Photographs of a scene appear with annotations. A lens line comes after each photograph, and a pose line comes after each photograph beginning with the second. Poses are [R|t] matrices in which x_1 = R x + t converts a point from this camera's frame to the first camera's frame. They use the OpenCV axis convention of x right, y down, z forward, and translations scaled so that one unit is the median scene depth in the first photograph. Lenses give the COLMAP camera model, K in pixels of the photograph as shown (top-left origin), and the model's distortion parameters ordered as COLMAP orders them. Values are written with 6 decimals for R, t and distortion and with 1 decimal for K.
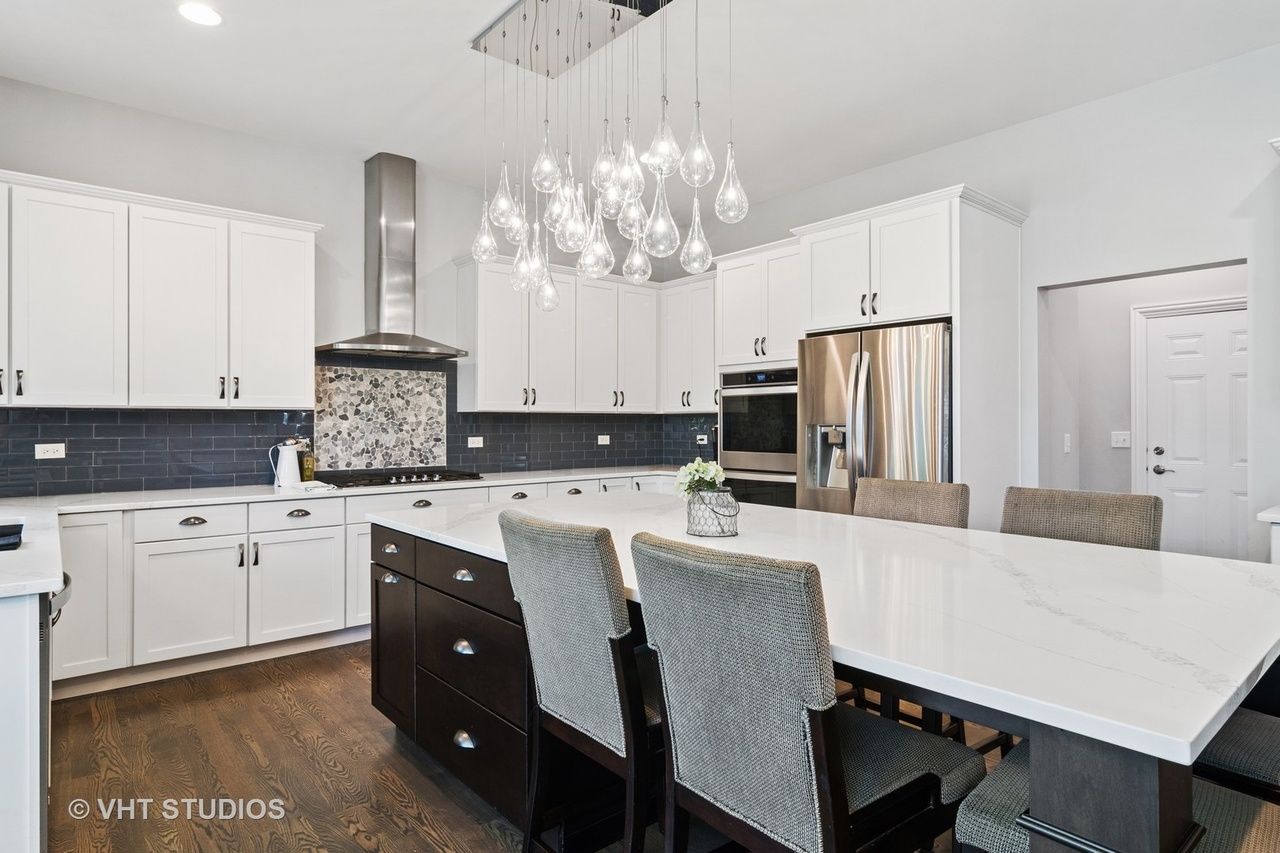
lens RADIAL K [[693.2, 0, 640.4], [0, 693.2, 425.5], [0, 0, 1]] dist [-0.003135, -0.000455]
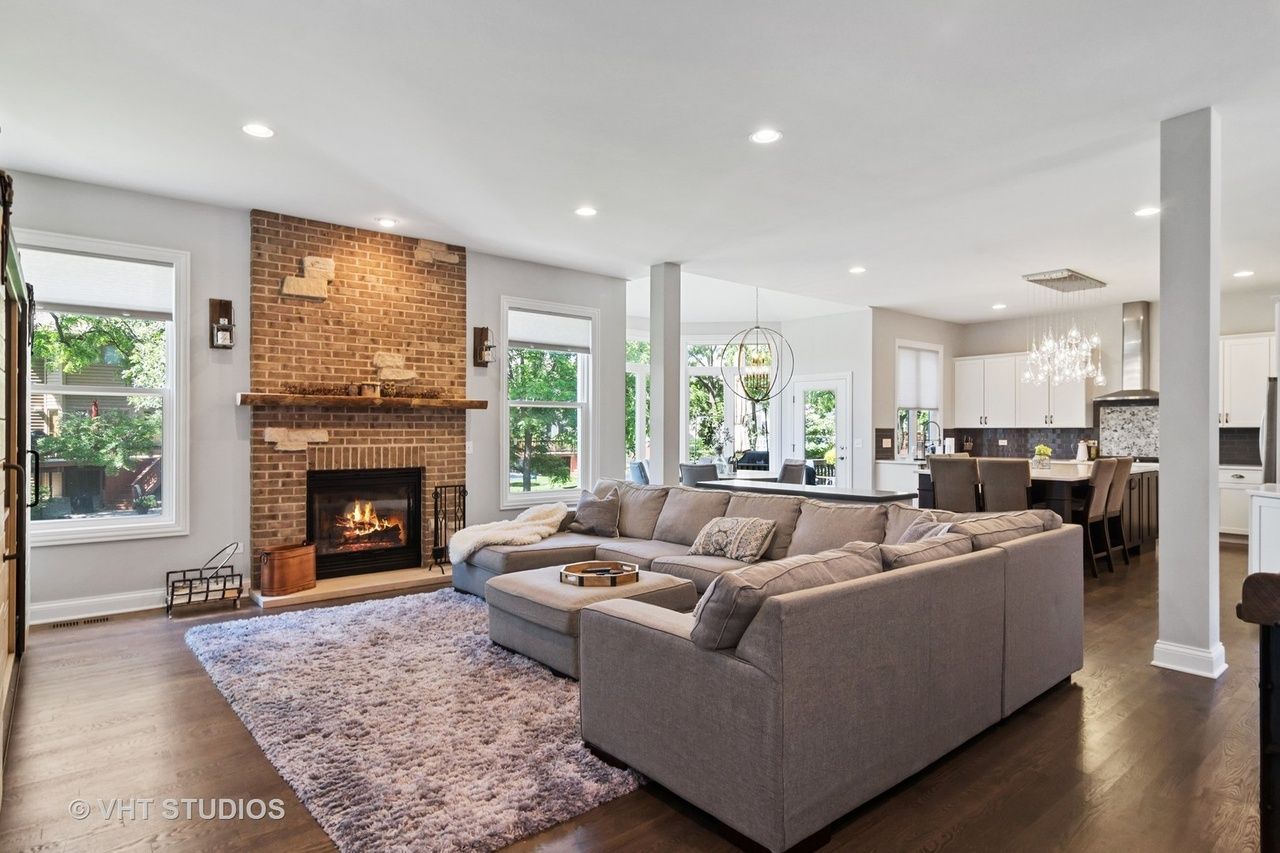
lens RADIAL K [[693.2, 0, 643.3], [0, 693.2, 431.7], [0, 0, 1]] dist [-0.003135, -0.000455]
pose [[-0.015941, -0.003585, -0.999867, 1.627702], [-0.012340, 0.999918, -0.003388, 0.015036], [0.999797, 0.012285, -0.015984, -0.380163]]
